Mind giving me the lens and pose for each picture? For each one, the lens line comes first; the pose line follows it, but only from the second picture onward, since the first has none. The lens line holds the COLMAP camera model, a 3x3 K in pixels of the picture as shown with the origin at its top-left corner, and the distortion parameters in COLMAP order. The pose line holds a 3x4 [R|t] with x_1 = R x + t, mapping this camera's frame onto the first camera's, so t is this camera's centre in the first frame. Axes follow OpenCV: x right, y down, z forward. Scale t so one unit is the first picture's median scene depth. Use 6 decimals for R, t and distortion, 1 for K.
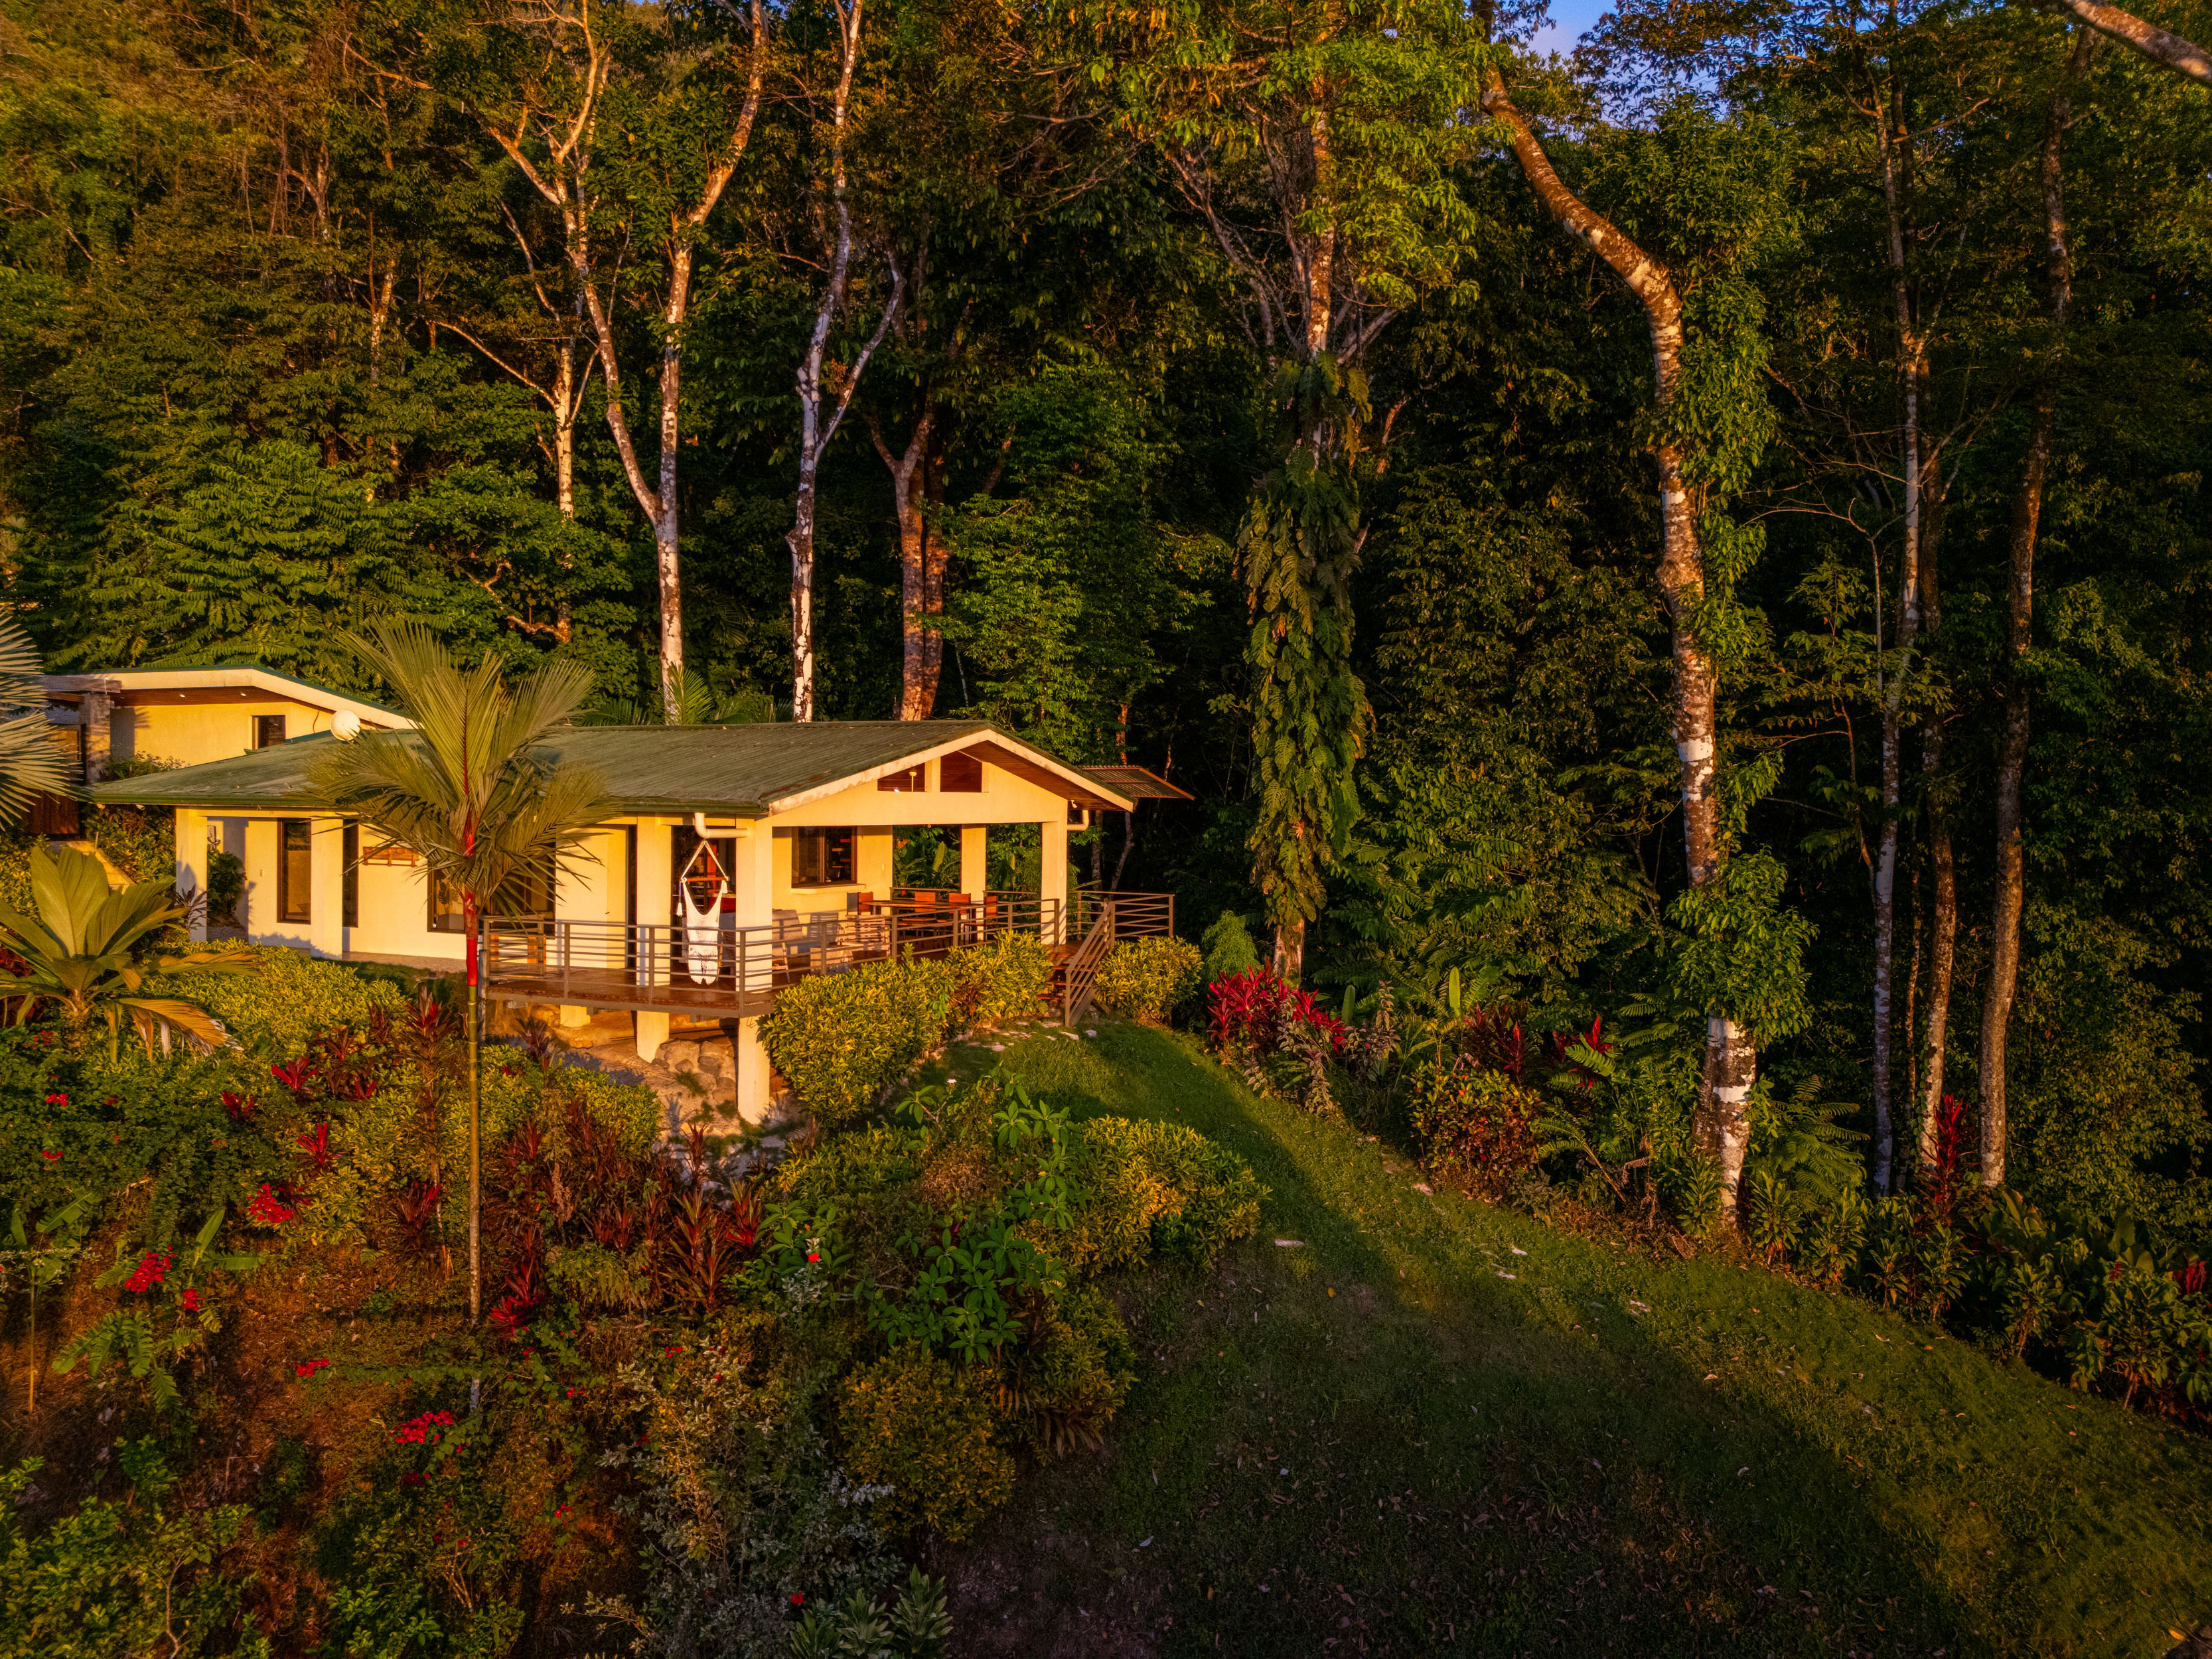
lens RADIAL K [[1615.2, 0, 1124.4], [0, 1615.2, 828.2], [0, 0, 1]] dist [0.080231, -0.082523]
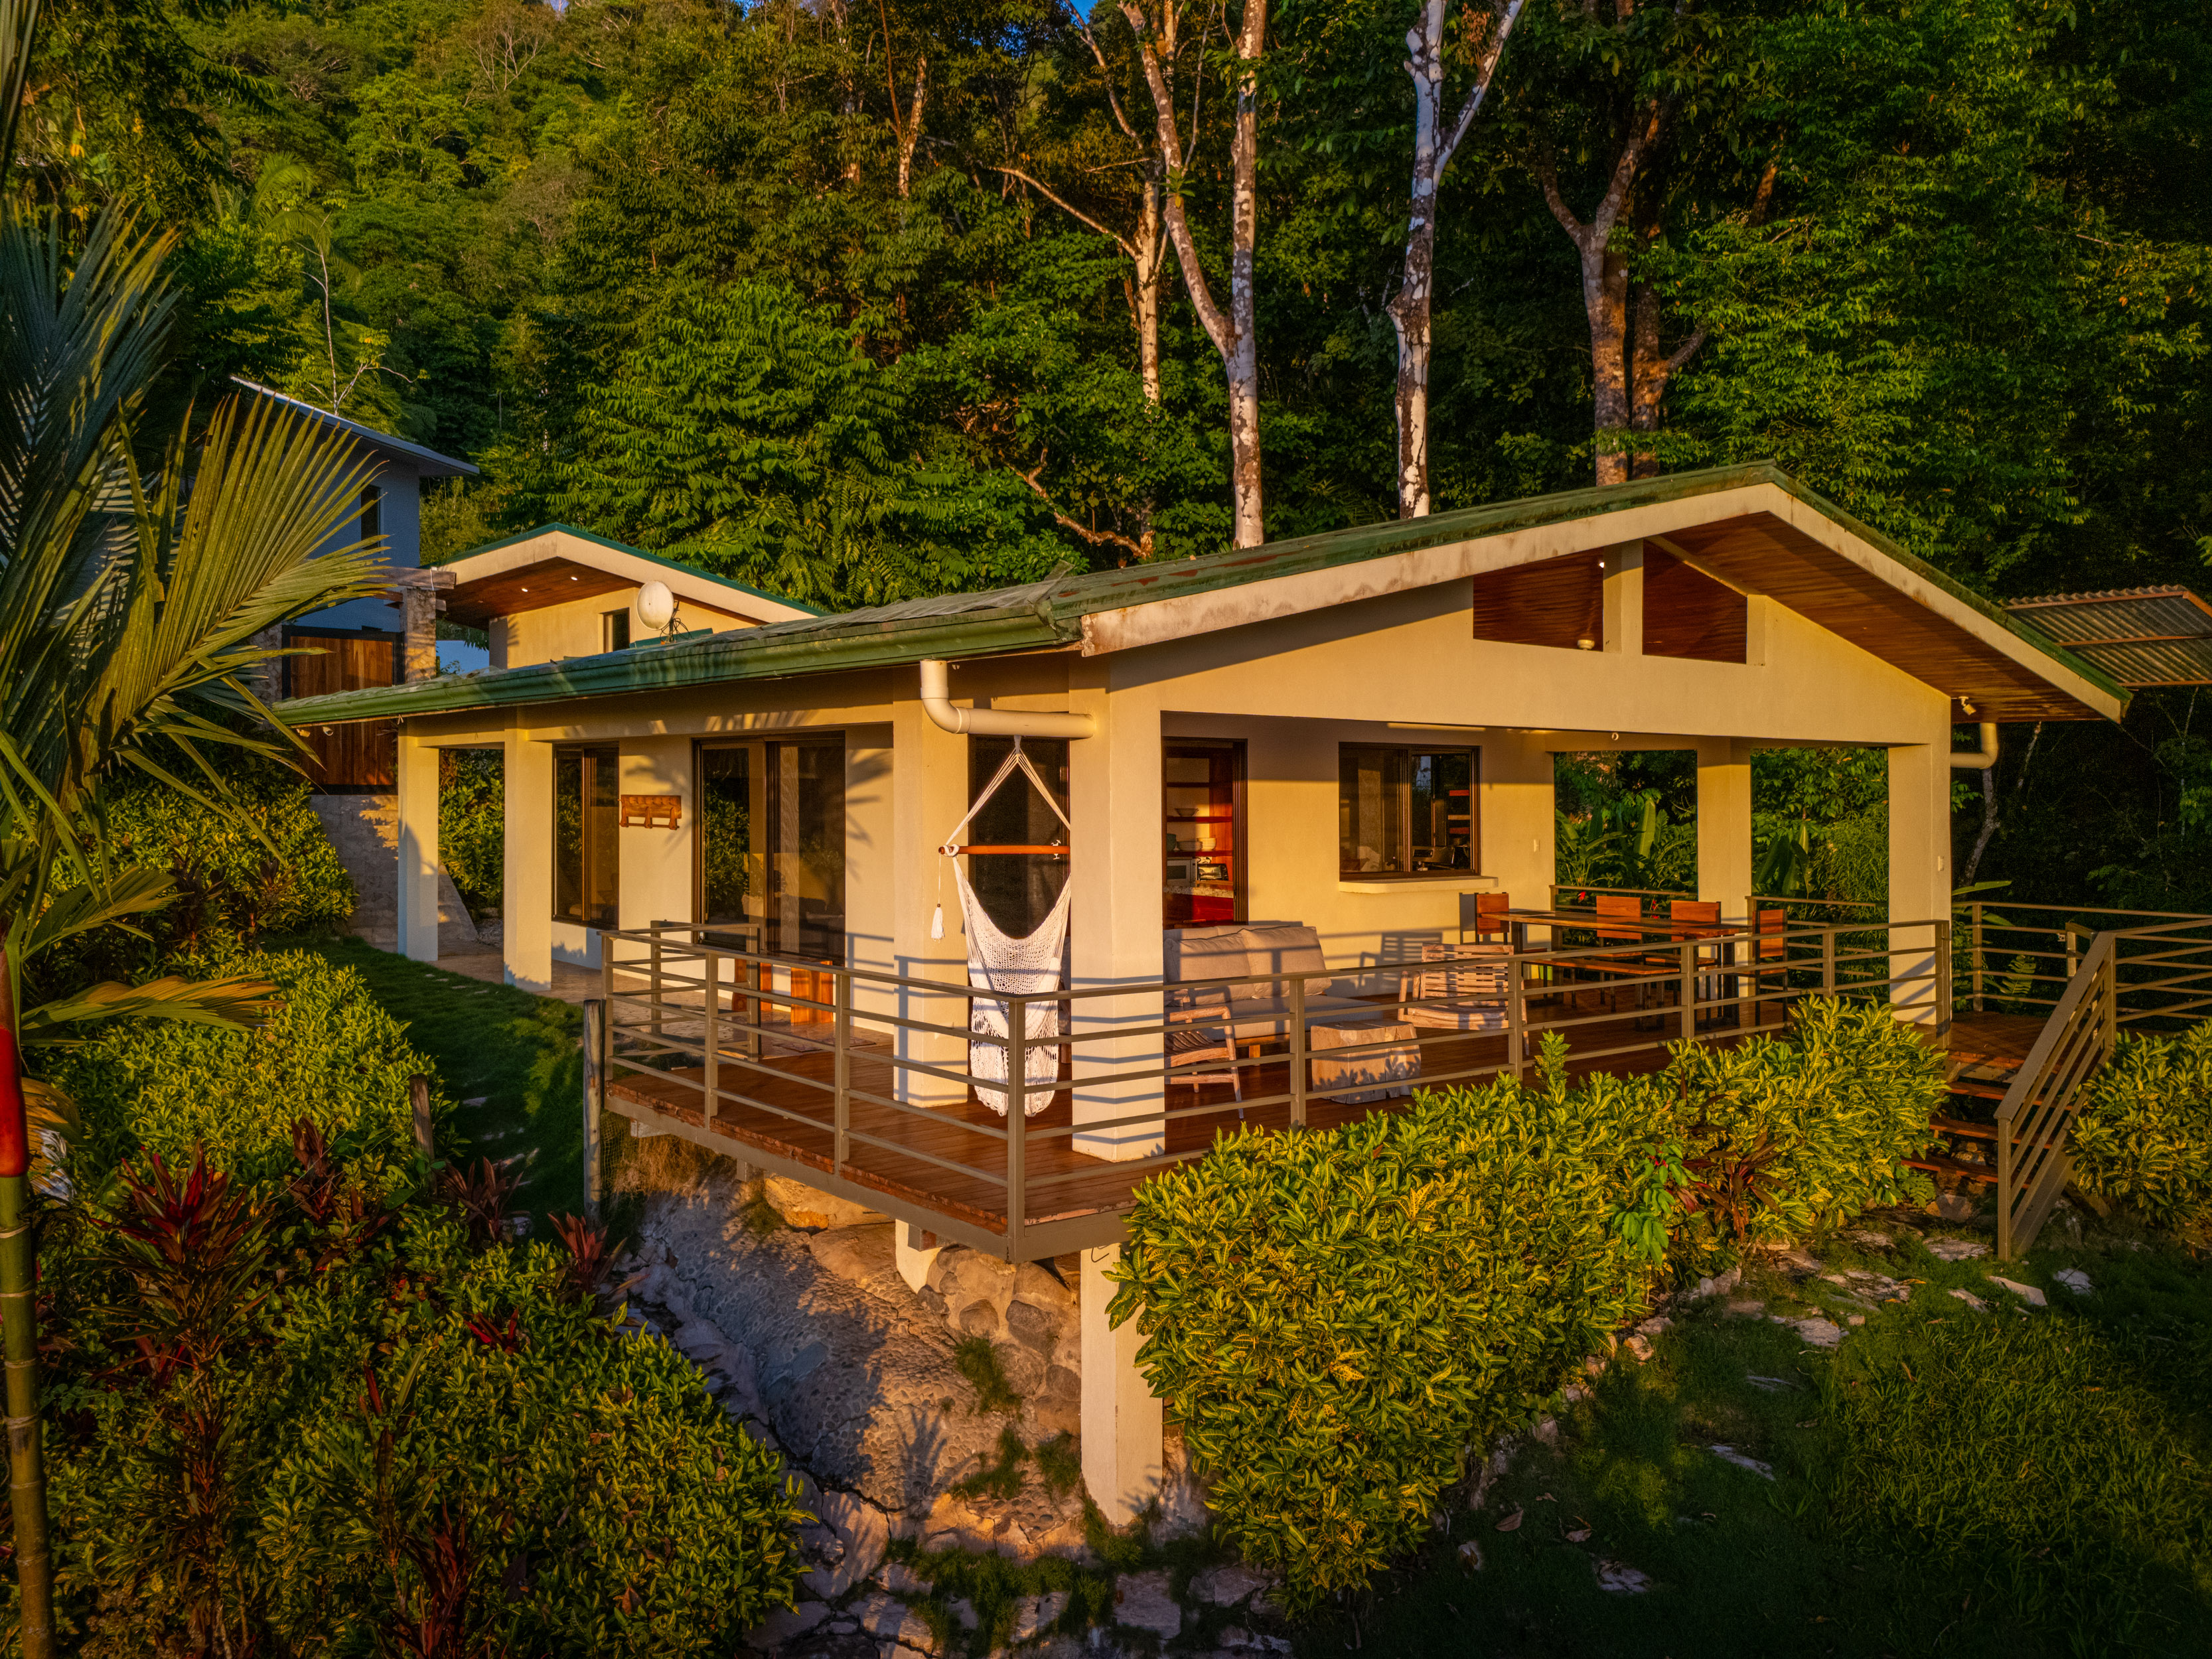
lens RADIAL K [[1702.4, 0, 1094.1], [0, 1702.4, 743.9], [0, 0, 1]] dist [0.035926, -0.003522]
pose [[0.906750, -0.015541, -0.421381, -0.048373], [-0.004559, 0.998901, -0.046650, 0.018120], [0.421643, 0.044221, 0.905683, 0.457616]]
